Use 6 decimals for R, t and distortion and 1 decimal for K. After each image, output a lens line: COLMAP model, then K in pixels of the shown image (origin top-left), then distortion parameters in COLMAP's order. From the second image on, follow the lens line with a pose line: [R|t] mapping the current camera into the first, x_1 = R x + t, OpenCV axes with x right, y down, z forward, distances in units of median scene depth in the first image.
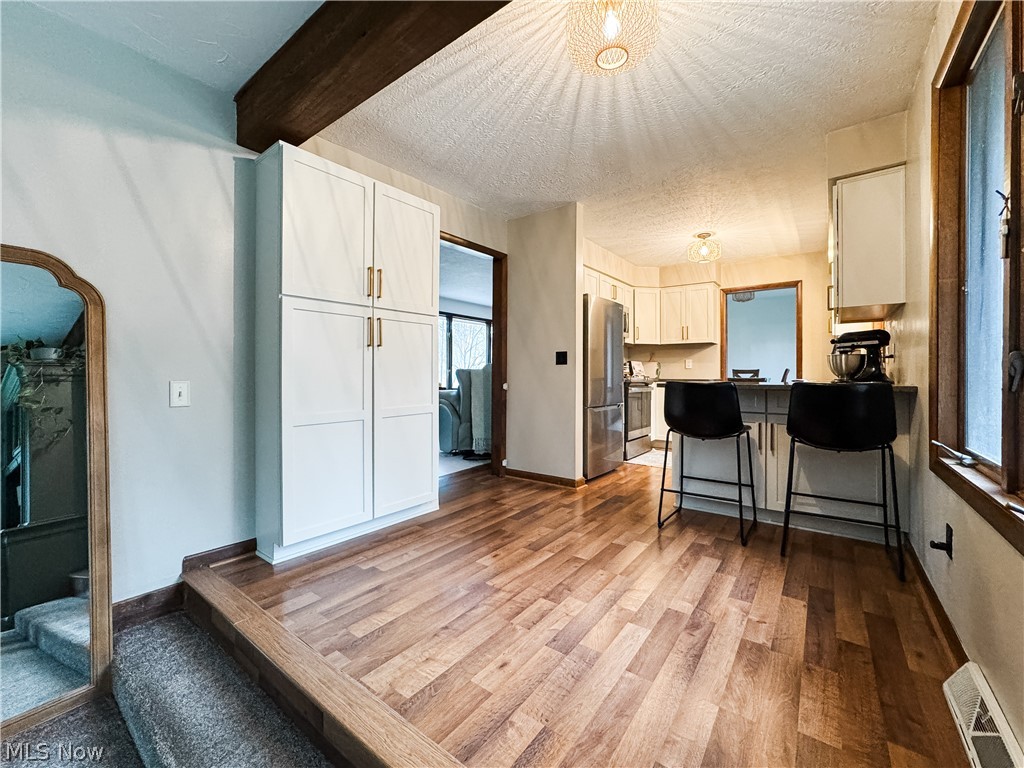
lens RADIAL K [[428.5, 0, 508.8], [0, 428.5, 375.8], [0, 0, 1]] dist [-0.035538, 0.014022]
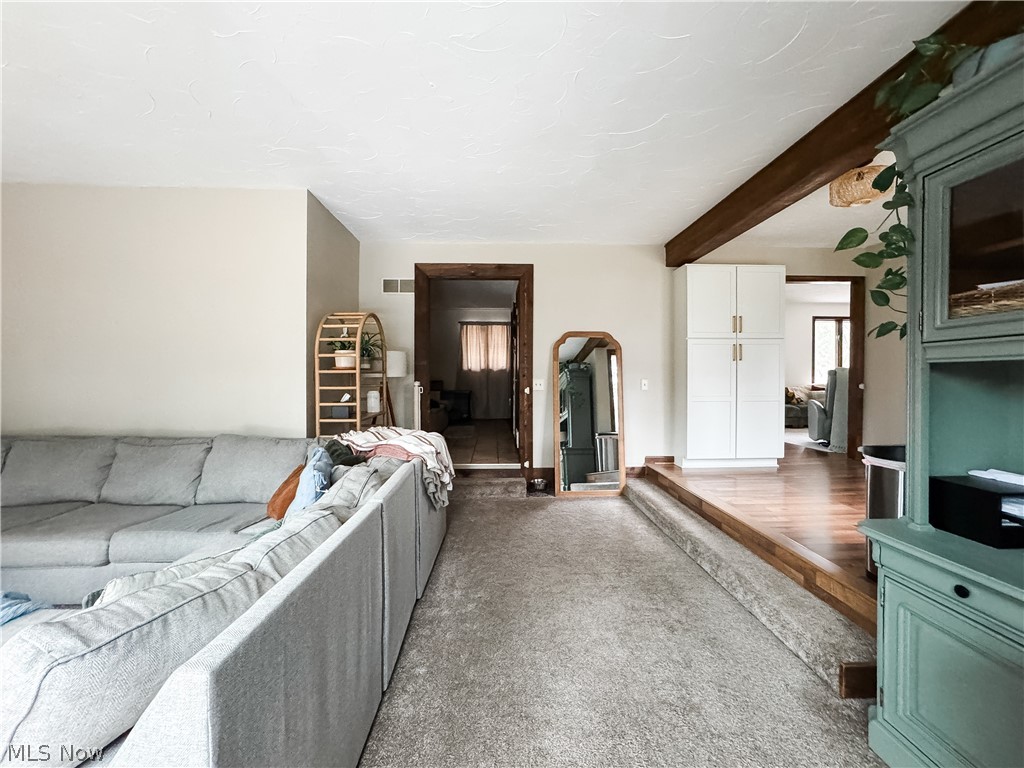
lens RADIAL K [[428.5, 0, 508.8], [0, 428.5, 375.8], [0, 0, 1]] dist [-0.035538, 0.014022]
pose [[0.642734, -0.001167, -0.766088, 0.496952], [-0.001803, 0.999994, -0.003036, 0.000964], [0.766087, 0.003332, 0.642728, -1.002161]]
